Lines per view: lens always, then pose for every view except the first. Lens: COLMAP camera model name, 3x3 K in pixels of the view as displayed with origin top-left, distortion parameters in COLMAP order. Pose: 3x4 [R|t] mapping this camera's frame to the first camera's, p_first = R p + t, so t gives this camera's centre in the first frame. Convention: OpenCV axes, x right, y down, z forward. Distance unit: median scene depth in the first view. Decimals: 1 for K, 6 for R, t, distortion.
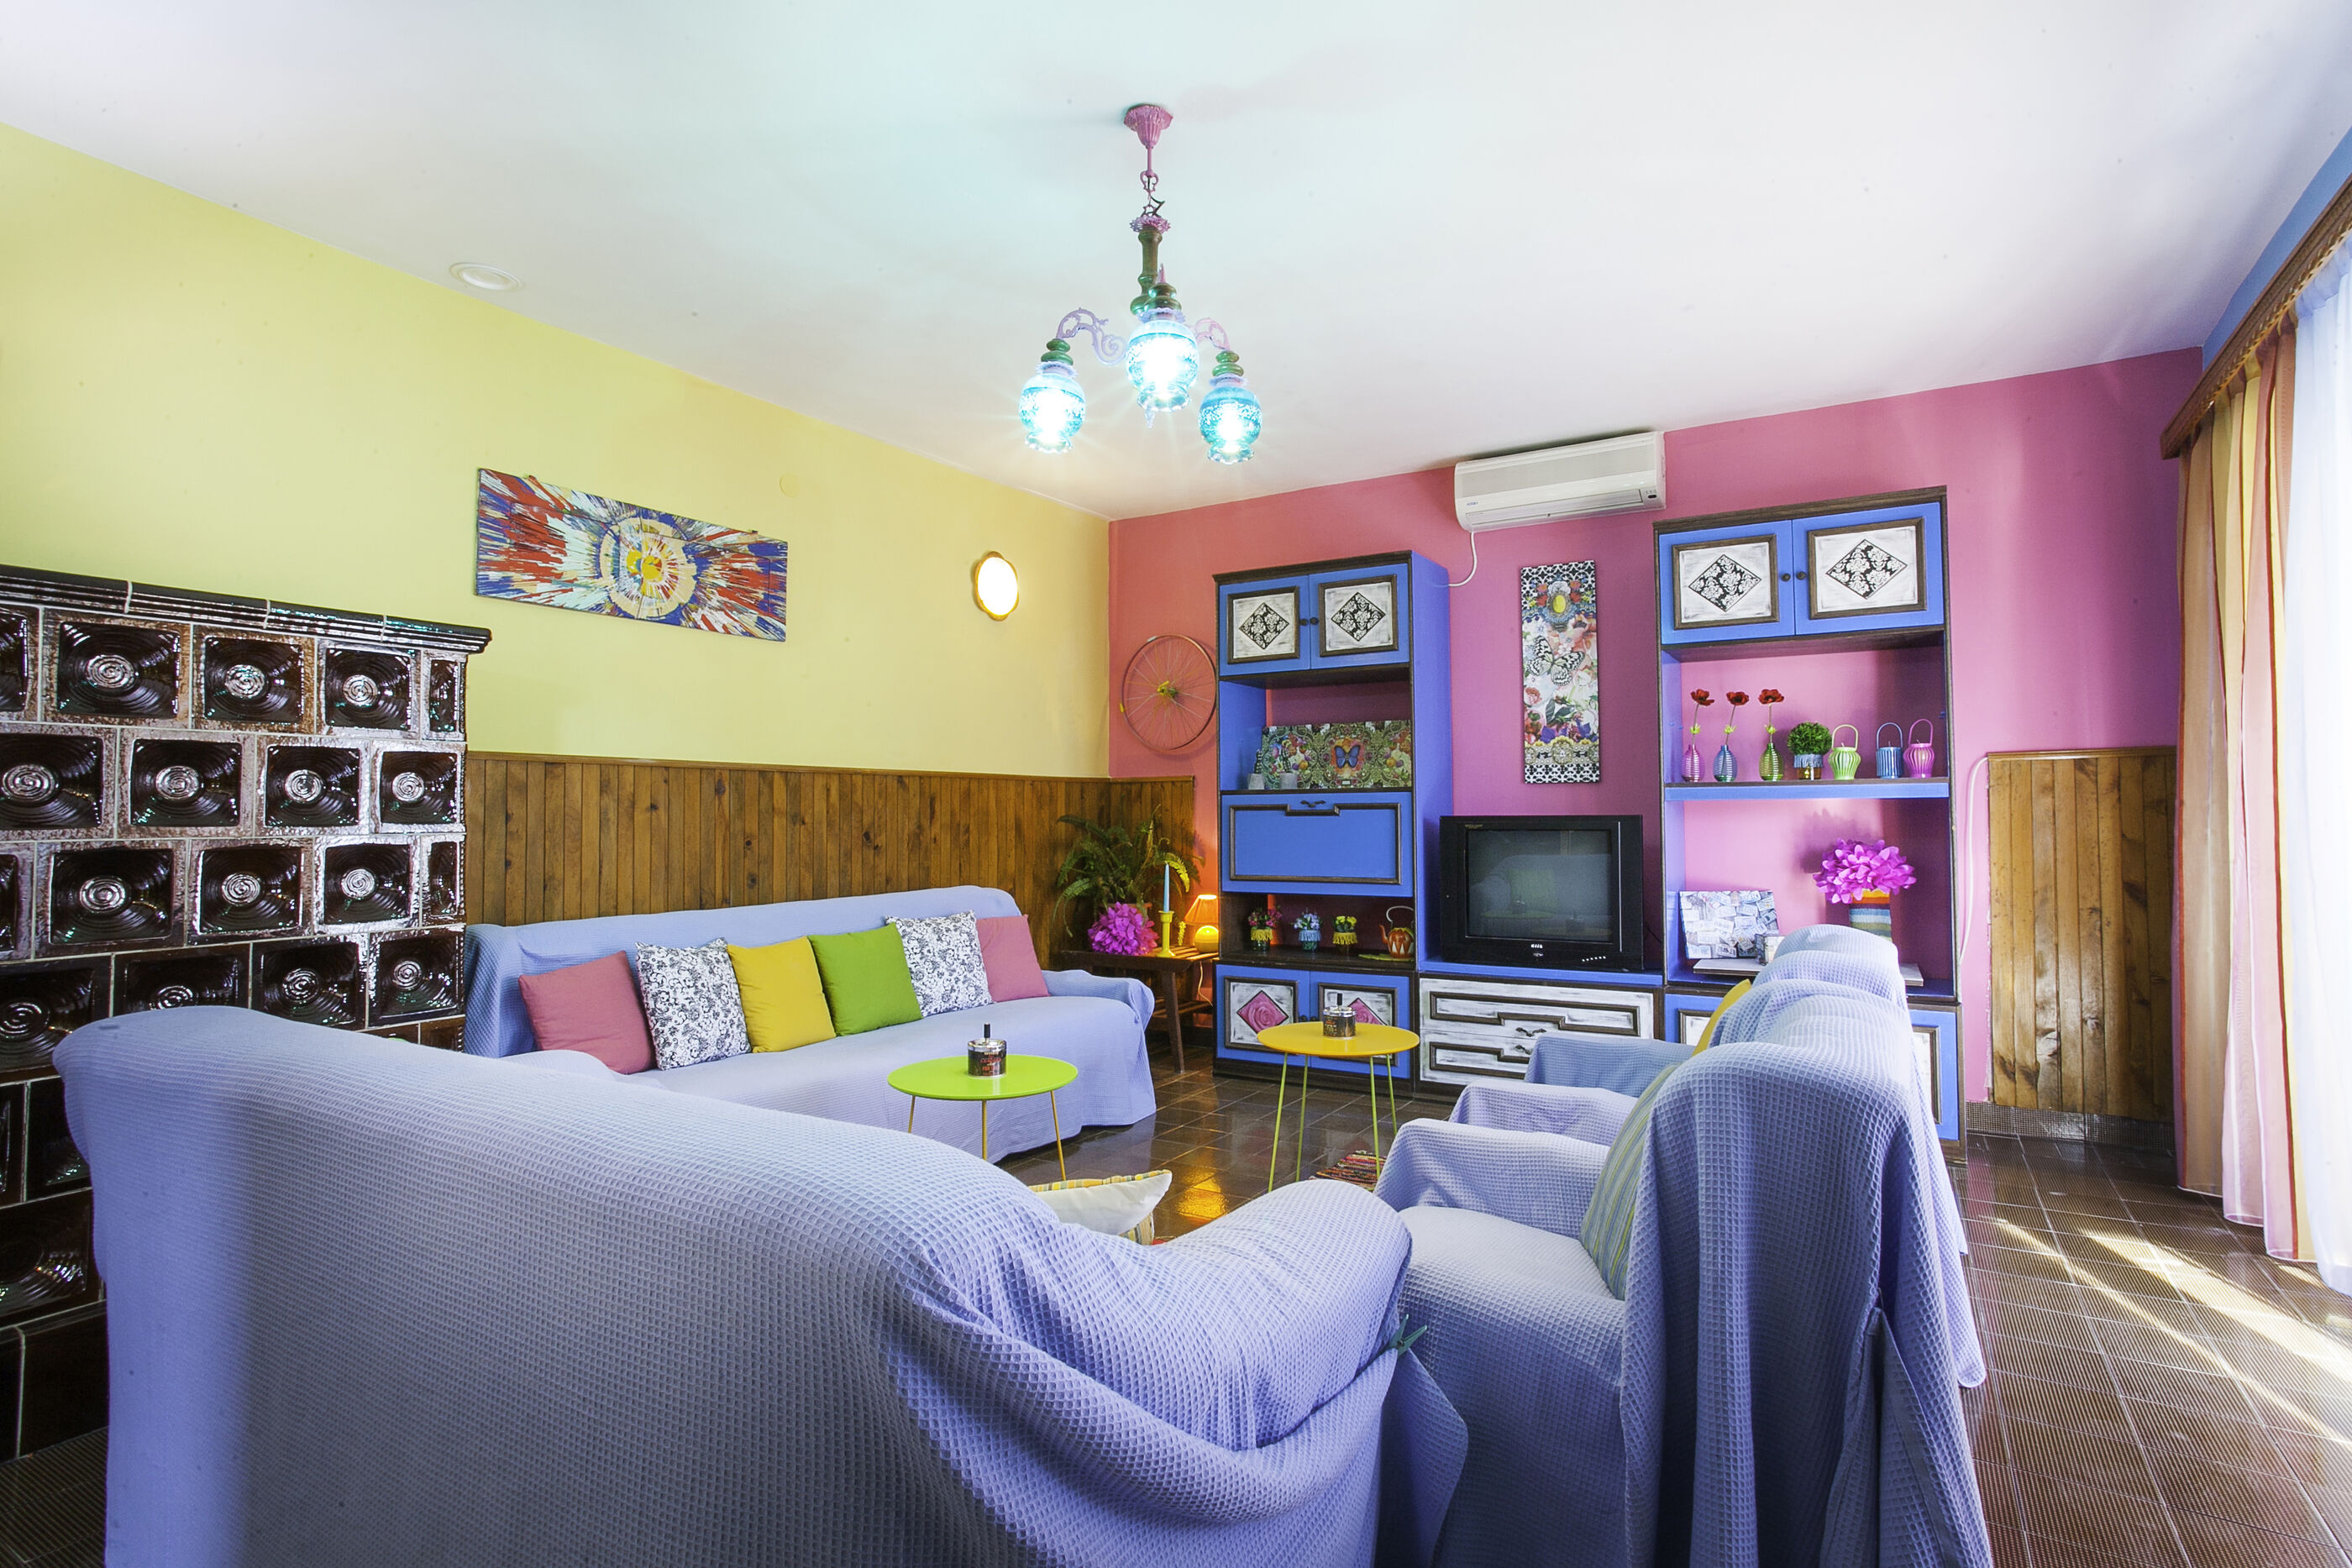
lens RADIAL K [[1177.0, 0, 1199.7], [0, 1177.0, 783.2], [0, 0, 1]] dist [-0.038363, 0.000416]
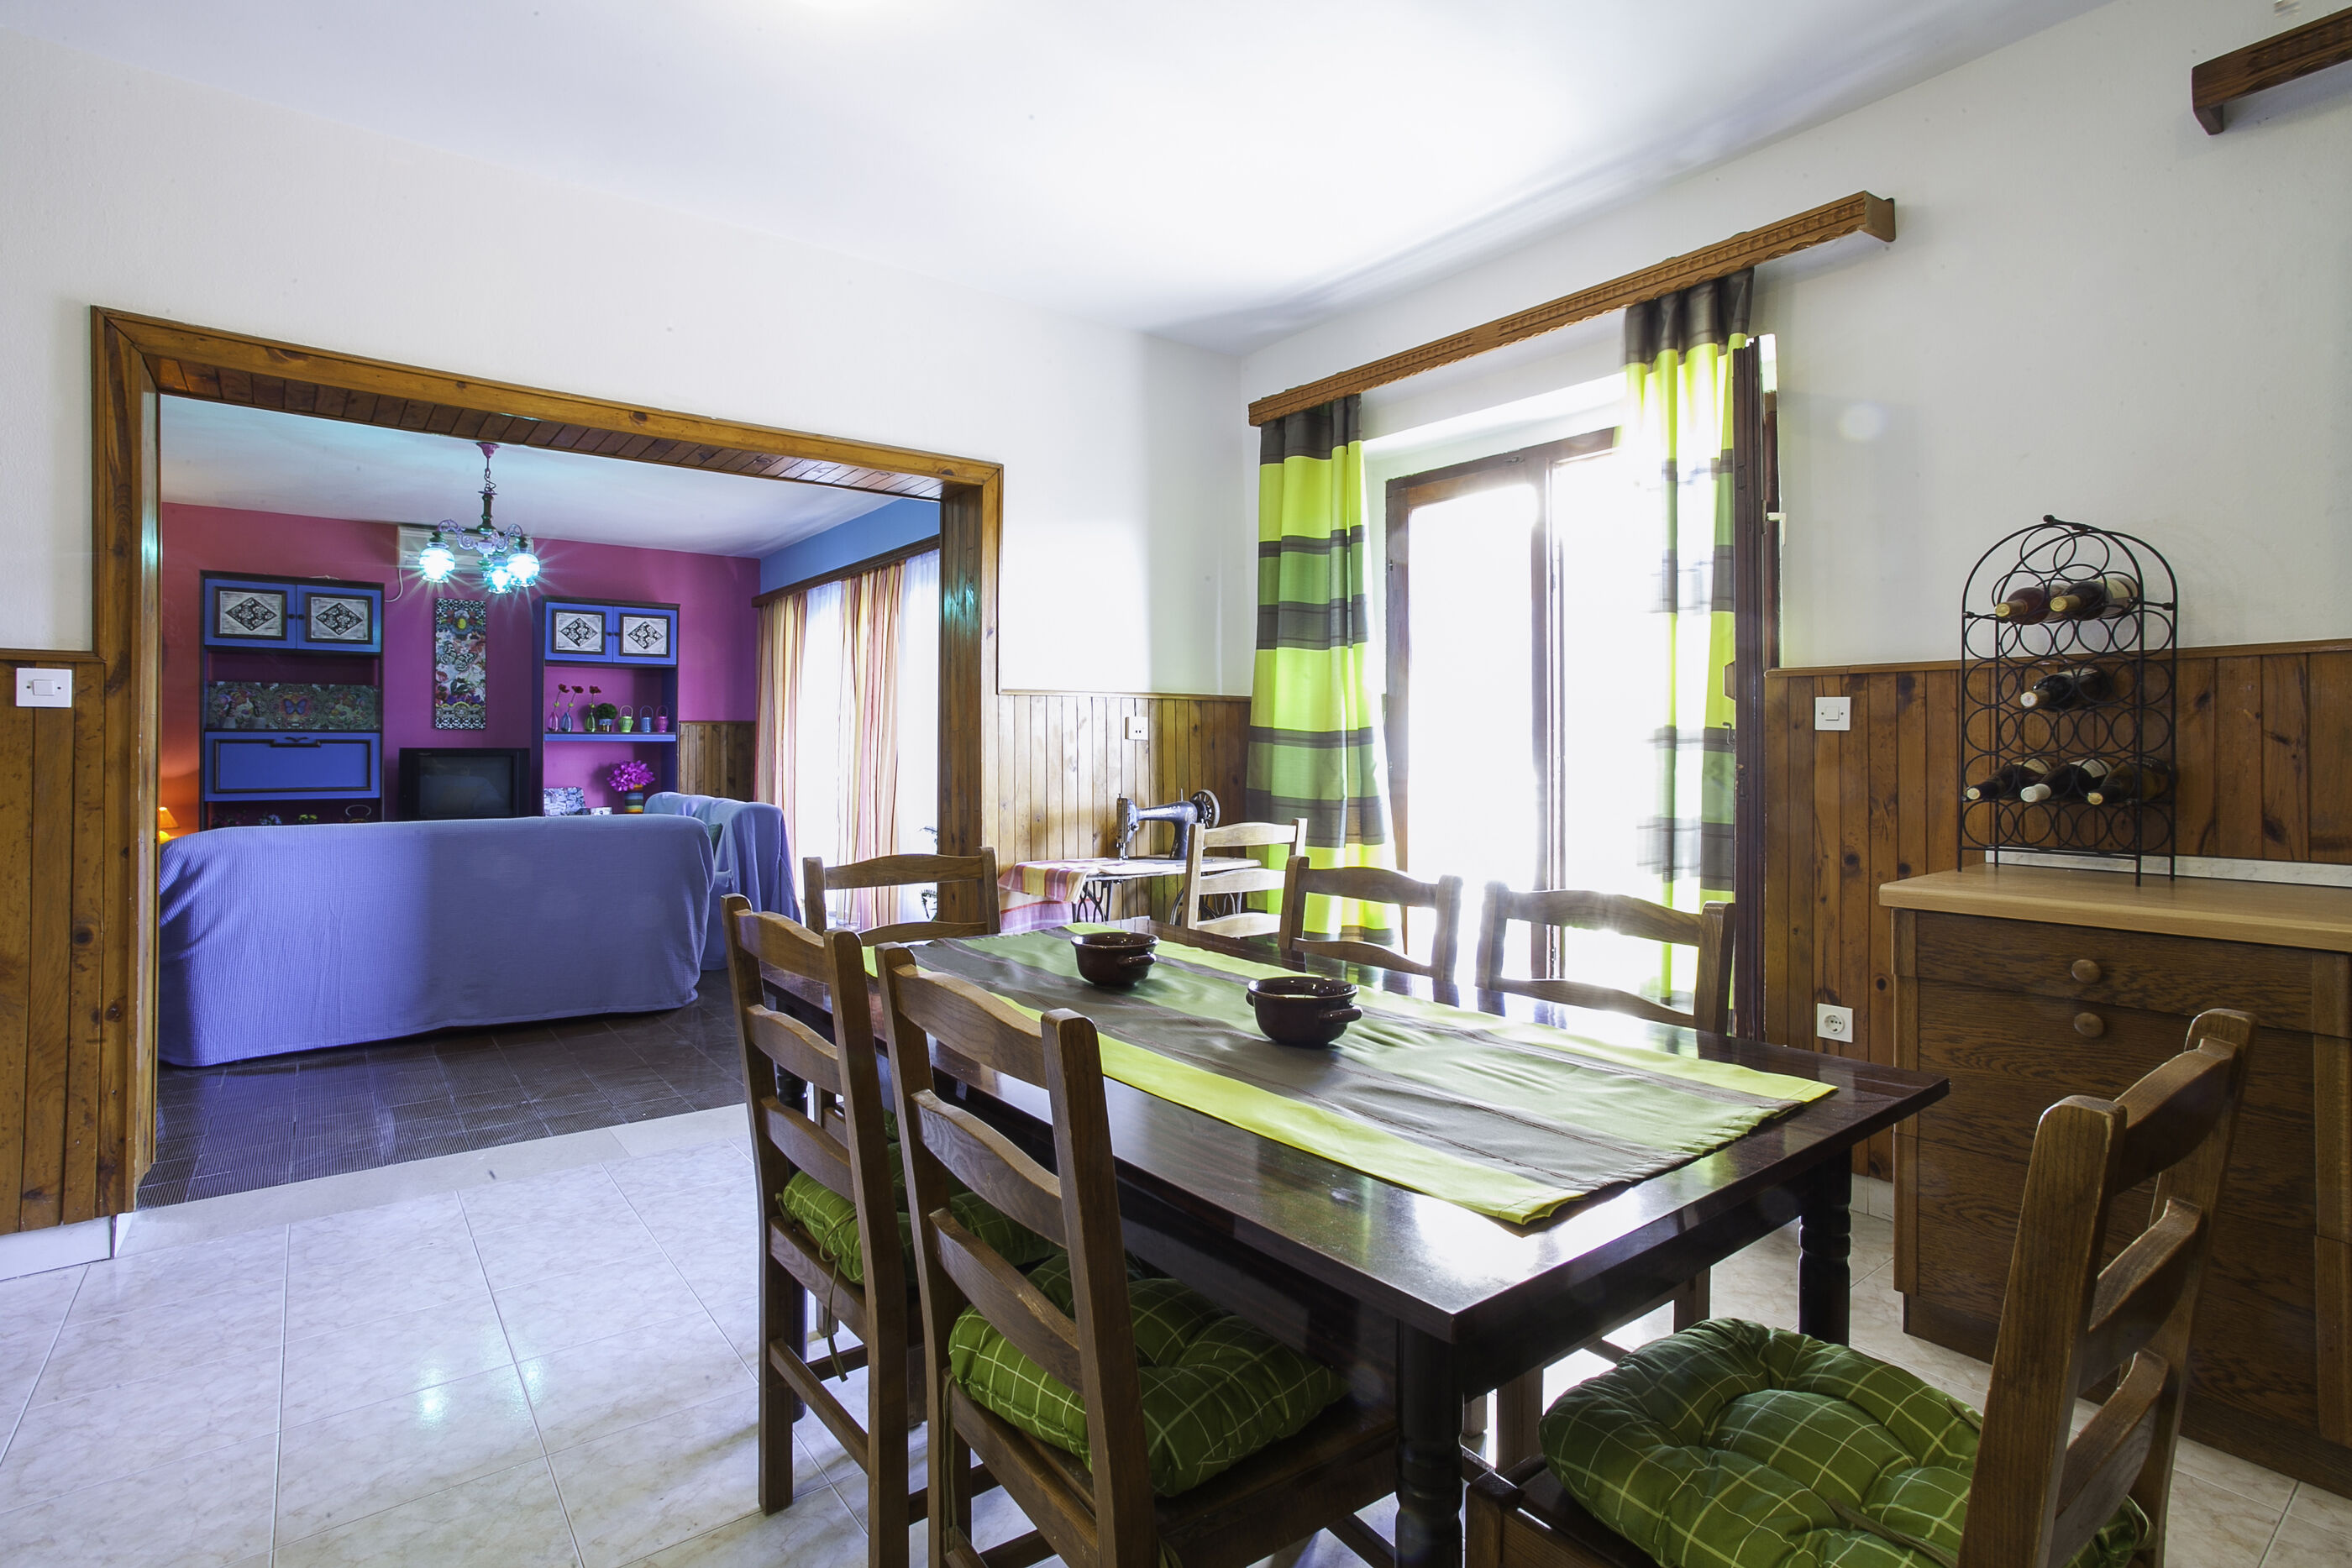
lens RADIAL K [[1135.6, 0, 1176.1], [0, 1135.6, 744.1], [0, 0, 1]] dist [-0.067899, 0.041008]
pose [[0.365761, 0.009393, 0.930661, -0.890862], [-0.028419, 0.999596, 0.001080, -0.010598], [-0.930275, -0.026843, 0.365880, -0.612219]]
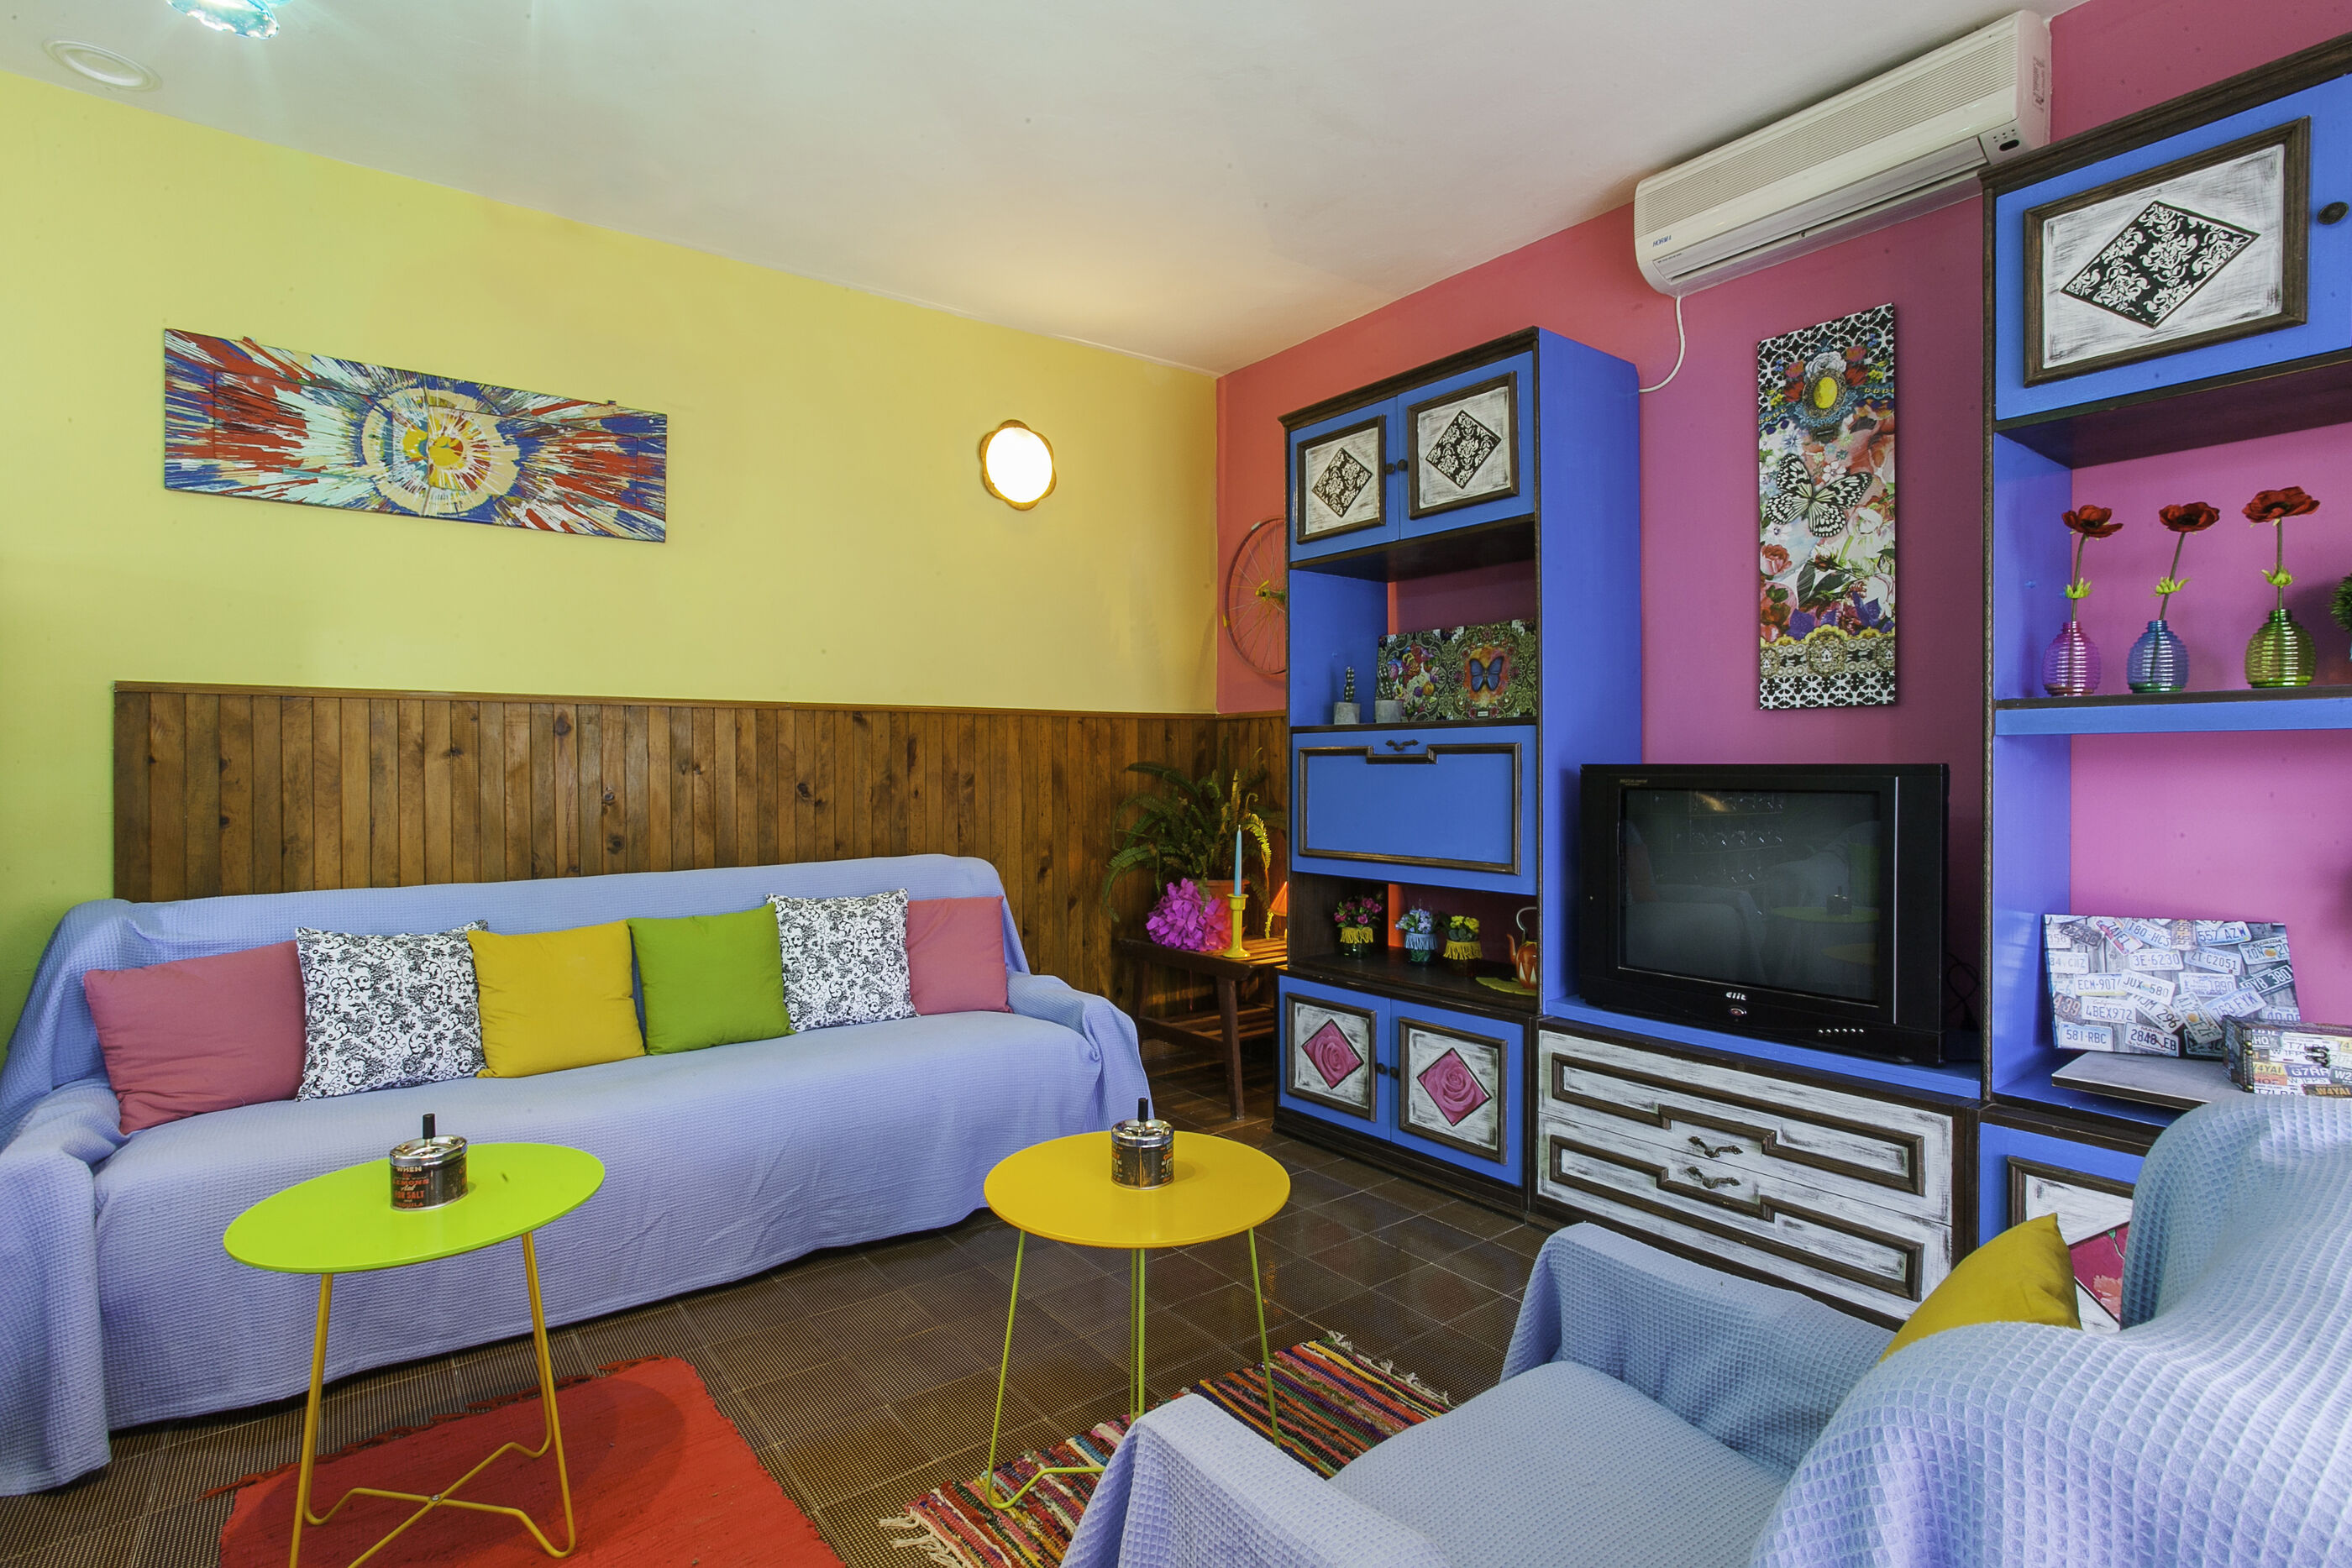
lens RADIAL K [[1142.7, 0, 1167.4], [0, 1142.7, 779.6], [0, 0, 1]] dist [-0.049256, 0.034006]
pose [[0.925485, 0.007602, -0.378708, 0.241034], [0.008475, 0.999133, 0.040768, 0.010583], [0.378689, -0.040940, 0.924618, 0.401851]]
